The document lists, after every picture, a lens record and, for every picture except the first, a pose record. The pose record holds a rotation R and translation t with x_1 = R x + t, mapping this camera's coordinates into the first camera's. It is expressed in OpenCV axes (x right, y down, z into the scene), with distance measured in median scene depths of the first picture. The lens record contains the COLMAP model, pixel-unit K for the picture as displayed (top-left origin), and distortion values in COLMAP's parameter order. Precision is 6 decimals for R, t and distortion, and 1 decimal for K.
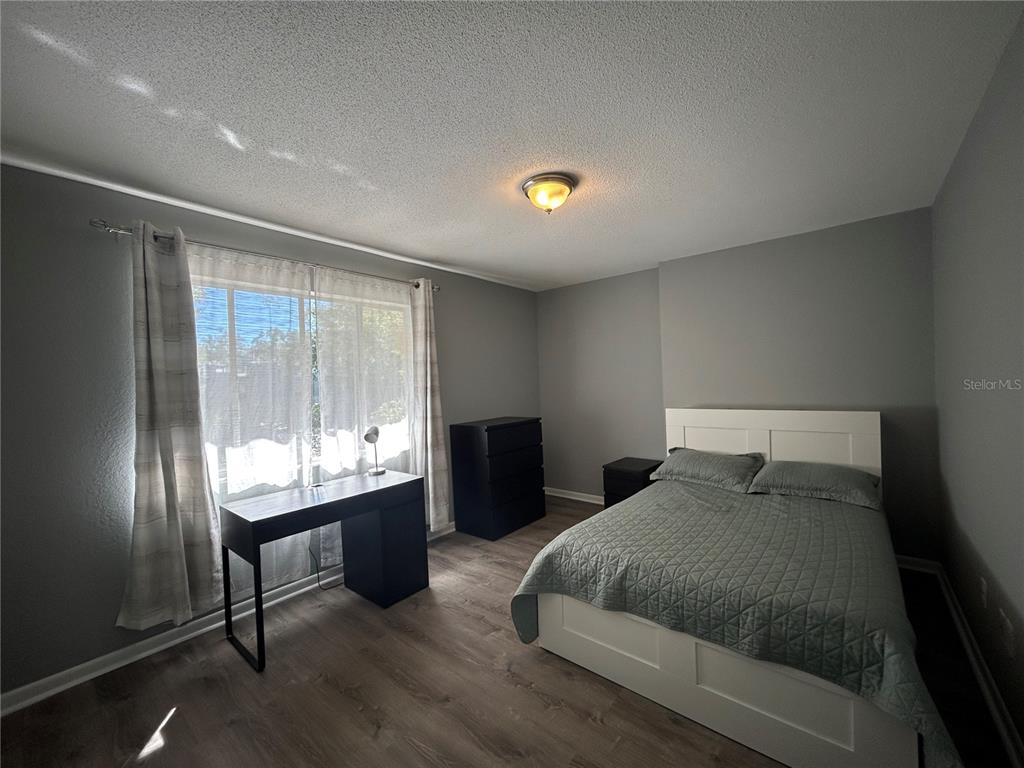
lens RADIAL K [[412.5, 0, 510.9], [0, 412.5, 385.4], [0, 0, 1]] dist [0.001895, 0.000162]
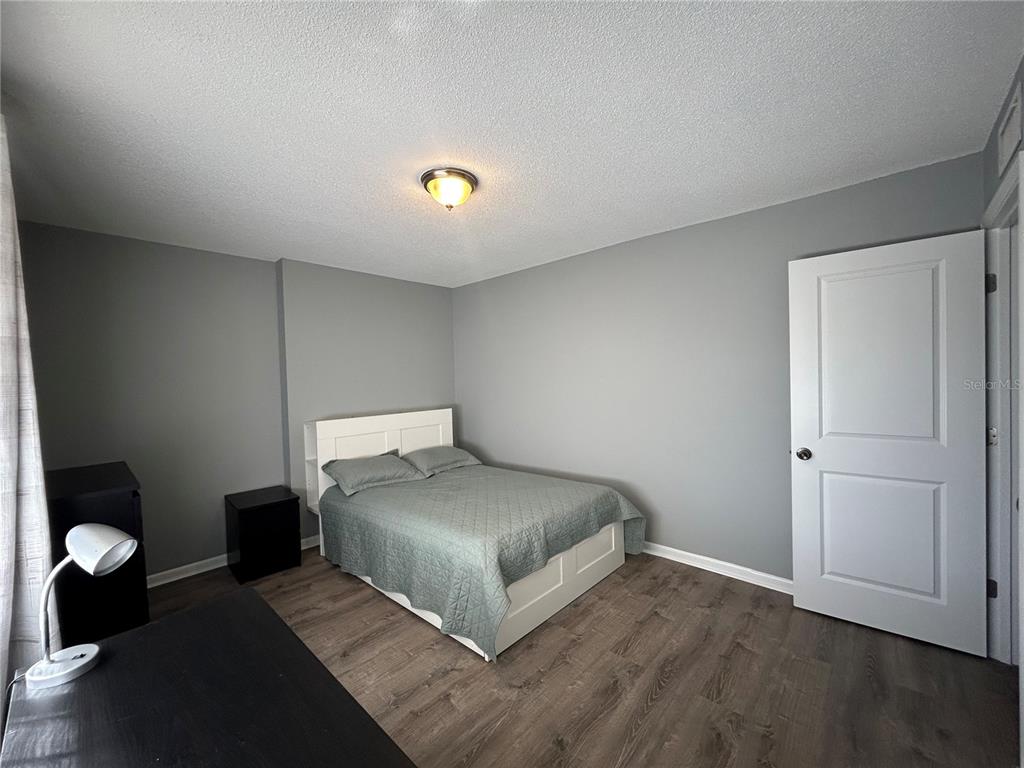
lens RADIAL K [[412.5, 0, 510.9], [0, 412.5, 385.4], [0, 0, 1]] dist [0.001895, 0.000162]
pose [[0.053973, 0.012155, 0.998468, -0.846450], [0.036007, 0.999252, -0.014111, 0.006118], [-0.997893, 0.036714, 0.053495, 0.828118]]
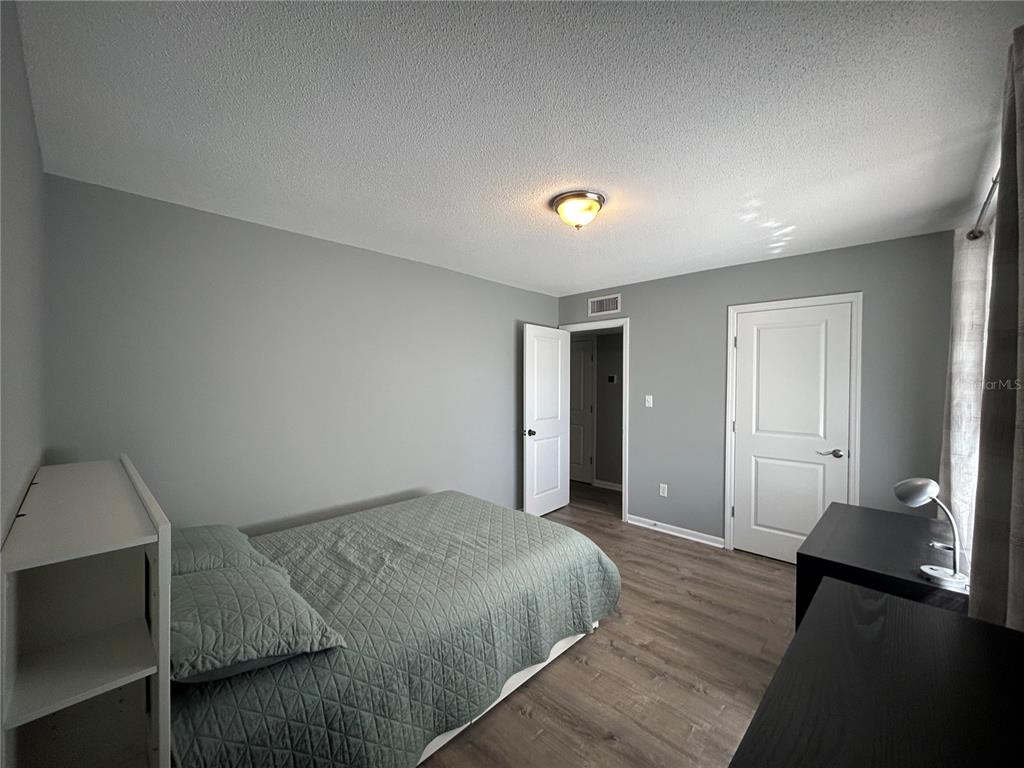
lens RADIAL K [[412.5, 0, 510.9], [0, 412.5, 385.4], [0, 0, 1]] dist [0.001895, 0.000162]
pose [[-0.996787, 0.031077, 0.073818, 0.193682], [0.032295, 0.999360, 0.015362, -0.057017], [-0.073294, 0.017697, -0.997153, 2.034160]]
